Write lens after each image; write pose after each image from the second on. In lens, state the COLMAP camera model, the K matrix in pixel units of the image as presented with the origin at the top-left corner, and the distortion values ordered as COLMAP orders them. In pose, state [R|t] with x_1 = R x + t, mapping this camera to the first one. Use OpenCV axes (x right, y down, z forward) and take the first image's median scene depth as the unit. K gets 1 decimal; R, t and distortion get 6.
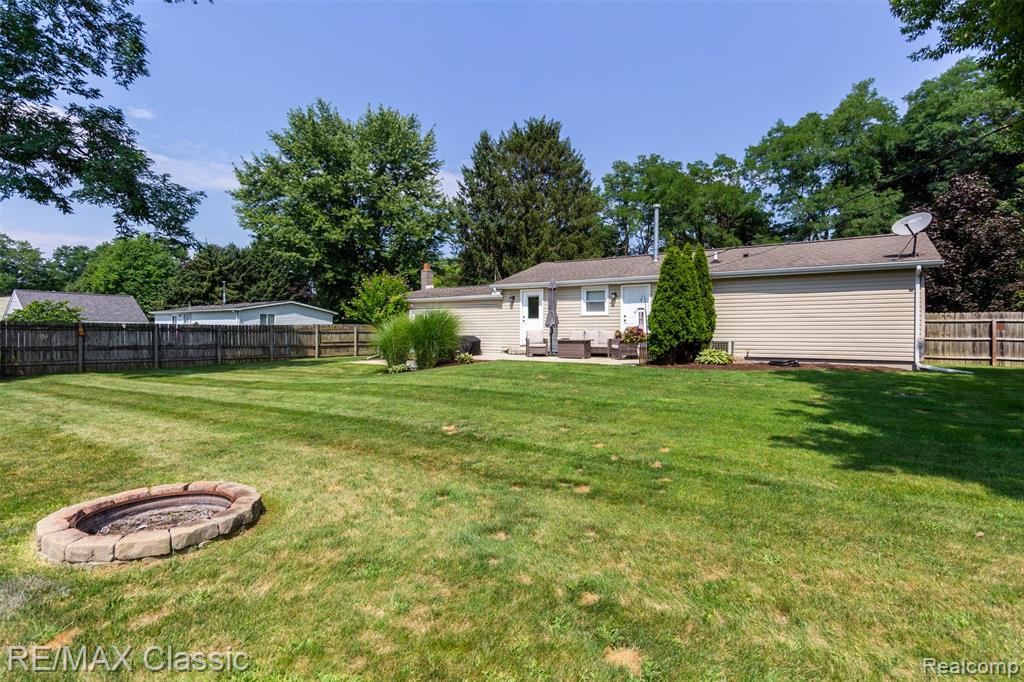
lens RADIAL K [[521.5, 0, 516.5], [0, 521.5, 334.1], [0, 0, 1]] dist [-0.001260, -0.000994]
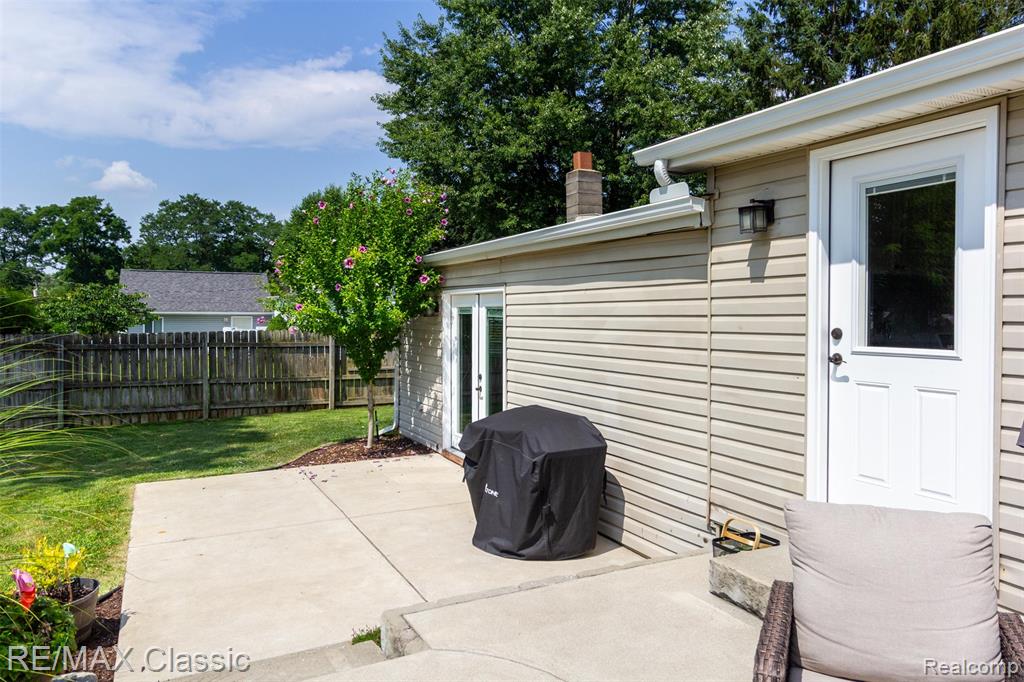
lens RADIAL K [[727.7, 0, 511.3], [0, 727.7, 320.4], [0, 0, 1]] dist [0.017852, -0.014343]
pose [[0.863742, 0.003257, -0.503923, 0.019782], [-0.001383, 0.999991, 0.004092, -0.019195], [0.503932, -0.002837, 0.863739, 0.397251]]
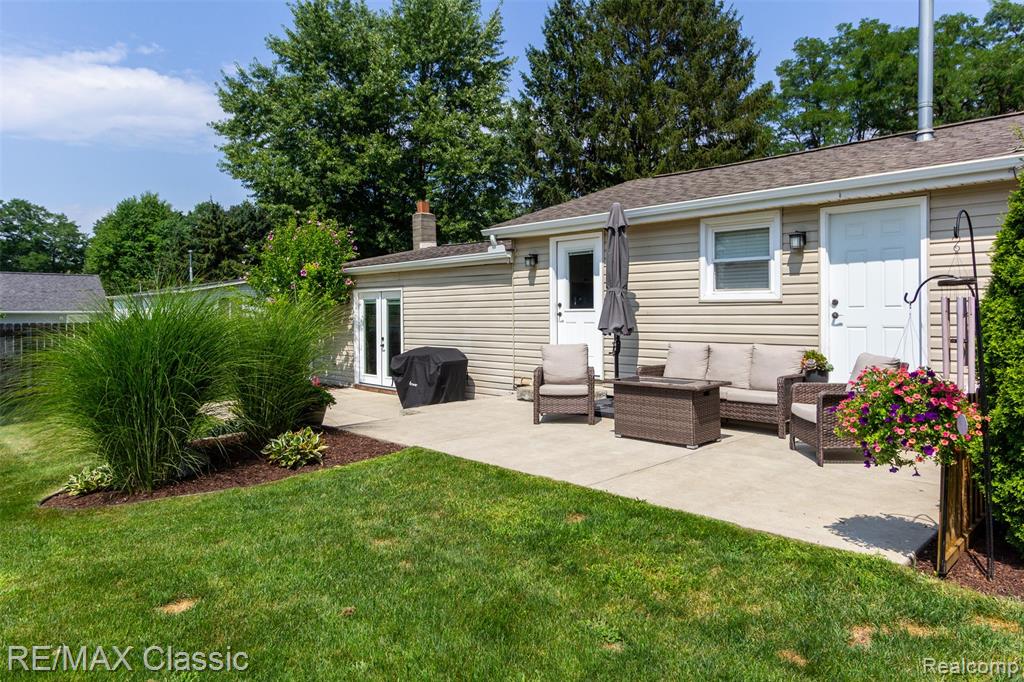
lens RADIAL K [[660.9, 0, 517.9], [0, 660.9, 314.2], [0, 0, 1]] dist [0.000746, 0.000553]
pose [[0.976424, -0.010589, -0.215601, 0.047424], [0.010821, 0.999941, -0.000105, -0.013364], [0.215589, -0.002230, 0.976482, 0.253425]]
